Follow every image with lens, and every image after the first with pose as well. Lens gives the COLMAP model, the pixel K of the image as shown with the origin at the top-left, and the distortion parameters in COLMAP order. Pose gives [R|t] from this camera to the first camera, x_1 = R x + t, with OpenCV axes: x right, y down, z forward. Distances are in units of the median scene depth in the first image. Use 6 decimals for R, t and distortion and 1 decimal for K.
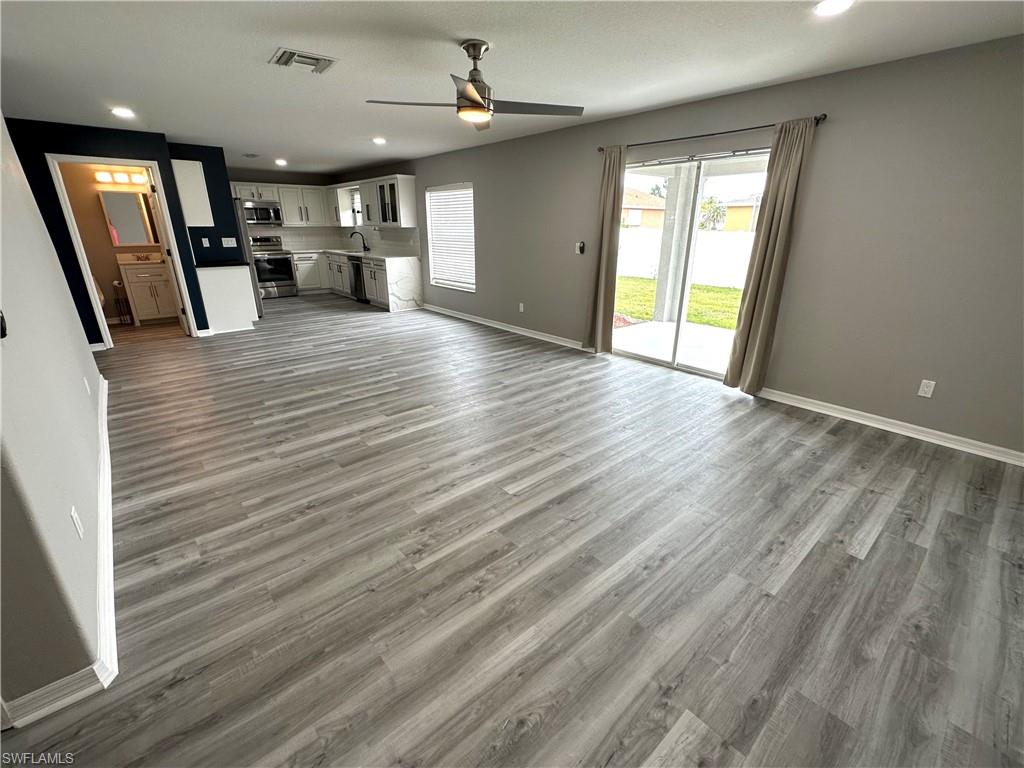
lens RADIAL K [[442.6, 0, 518.8], [0, 442.6, 387.0], [0, 0, 1]] dist [-0.001691, 0.000405]
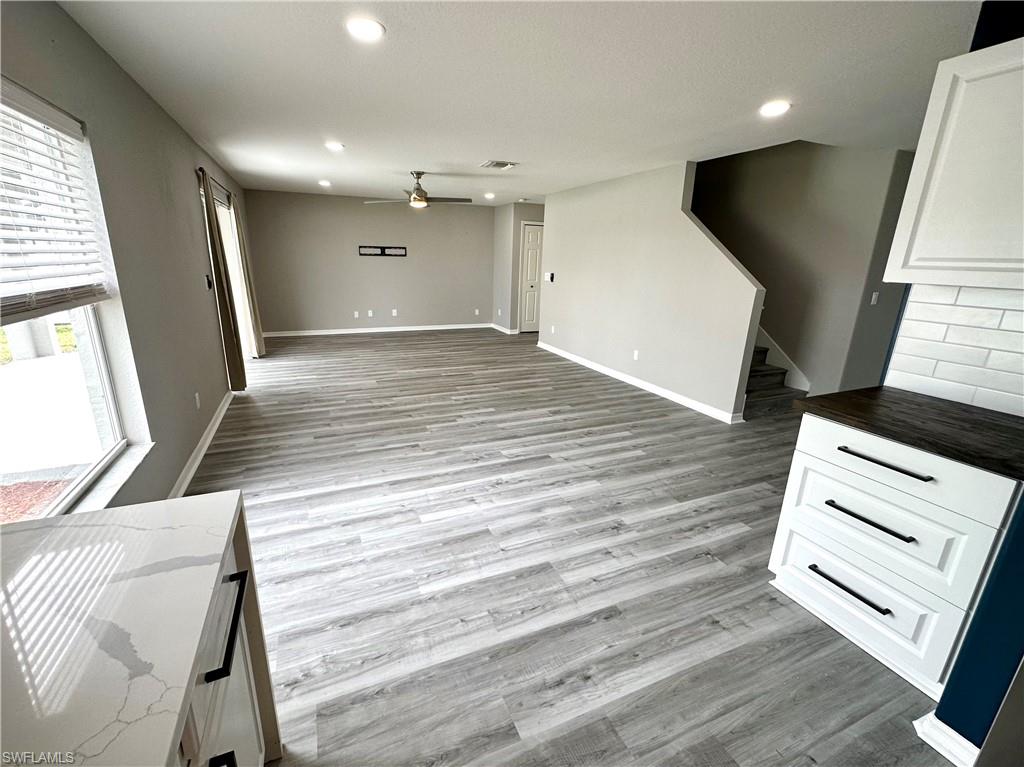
lens RADIAL K [[445.2, 0, 493.8], [0, 445.2, 385.7], [0, 0, 1]] dist [0.000372, -0.000041]
pose [[-0.942960, -0.112102, 0.313463, -0.727132], [0.094857, 0.812089, 0.575772, -0.677832], [-0.319105, 0.572664, -0.755134, 1.820867]]
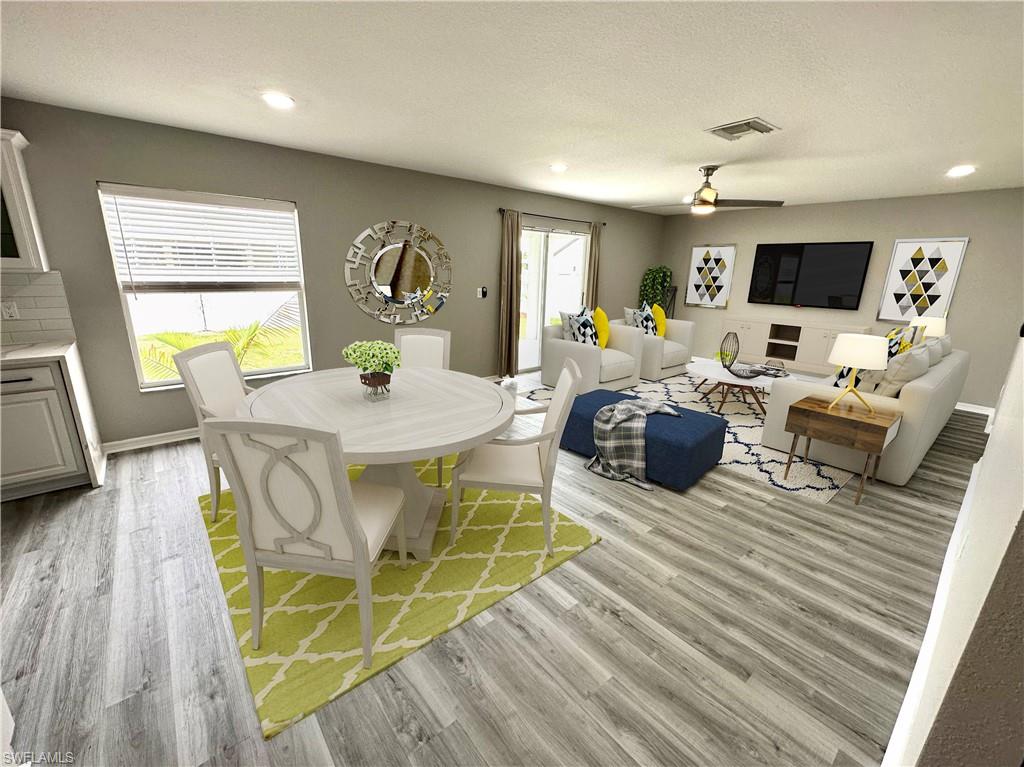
lens RADIAL K [[419.7, 0, 507.9], [0, 419.7, 390.2], [0, 0, 1]] dist [0.000905, 0.000702]
pose [[0.034248, -0.277694, 0.960059, -1.080031], [0.323924, 0.911850, 0.252195, -0.399193], [-0.945463, 0.302349, 0.121181, 1.053293]]
